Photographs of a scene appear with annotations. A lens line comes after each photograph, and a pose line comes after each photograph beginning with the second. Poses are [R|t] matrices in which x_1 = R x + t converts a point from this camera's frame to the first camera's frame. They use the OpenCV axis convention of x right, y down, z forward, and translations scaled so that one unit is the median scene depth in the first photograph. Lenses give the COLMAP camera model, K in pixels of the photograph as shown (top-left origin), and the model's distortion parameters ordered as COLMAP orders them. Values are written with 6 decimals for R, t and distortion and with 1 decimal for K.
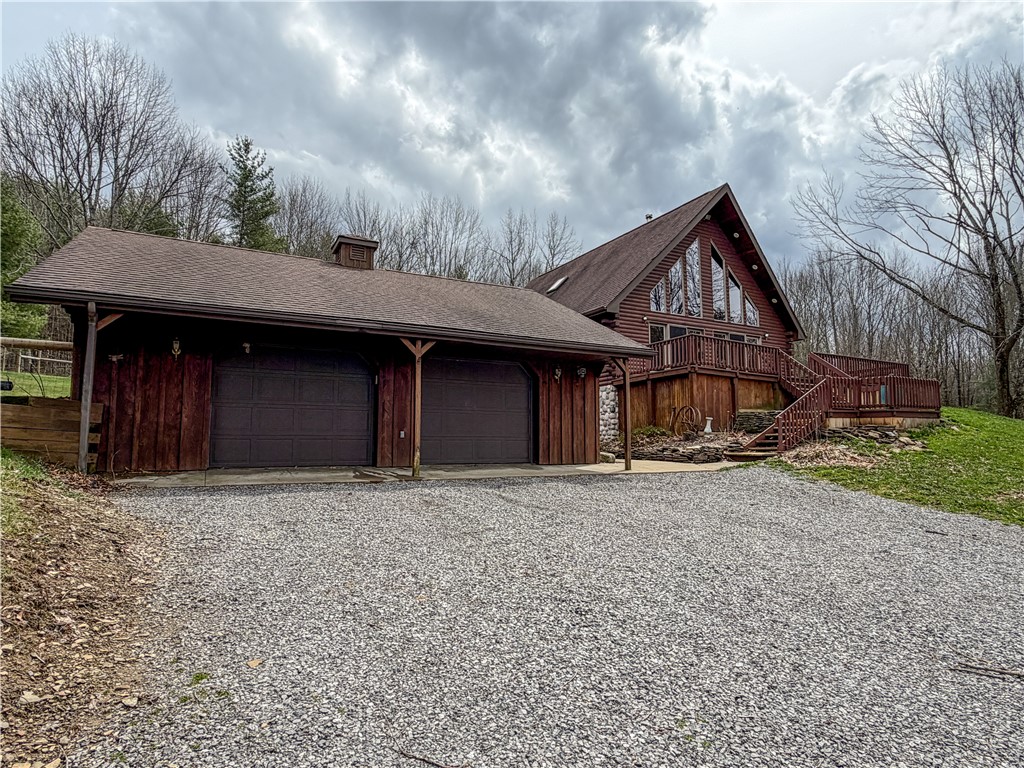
lens RADIAL K [[570.6, 0, 511.4], [0, 570.6, 385.1], [0, 0, 1]] dist [-0.000221, -0.000038]
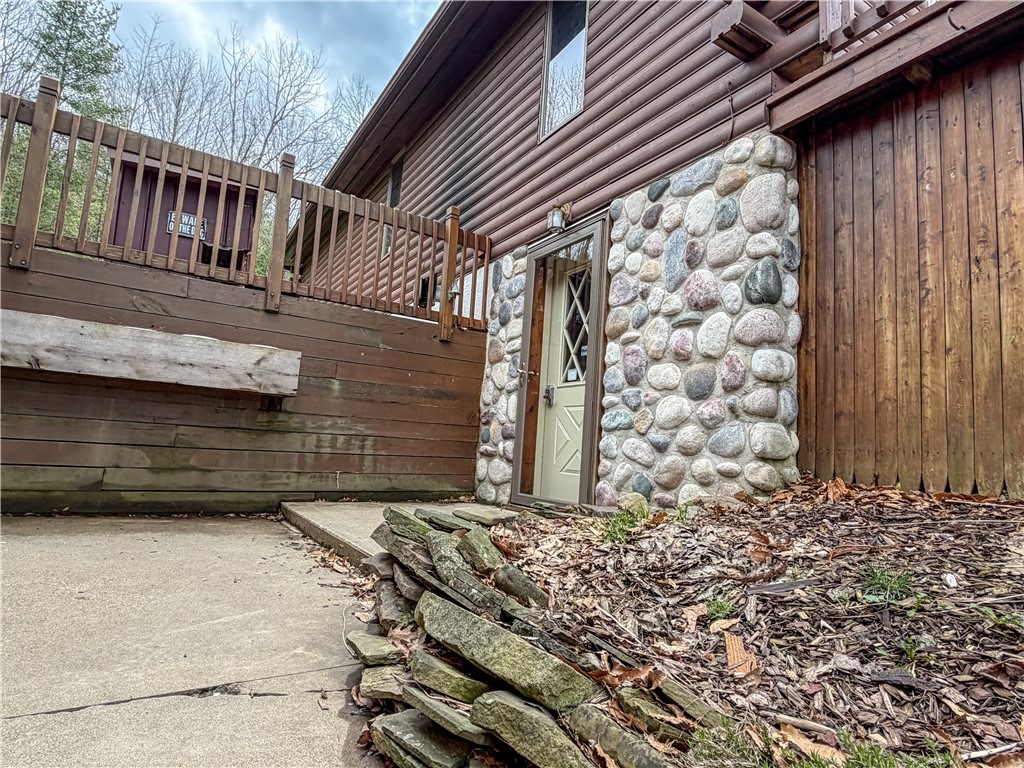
lens RADIAL K [[570.6, 0, 512.4], [0, 570.6, 383.1], [0, 0, 1]] dist [-0.000221, -0.000038]
pose [[0.996257, 0.073220, 0.045942, 0.105832], [-0.072995, 0.997311, -0.006560, 0.074035], [-0.046299, 0.003181, 0.998923, 0.849607]]
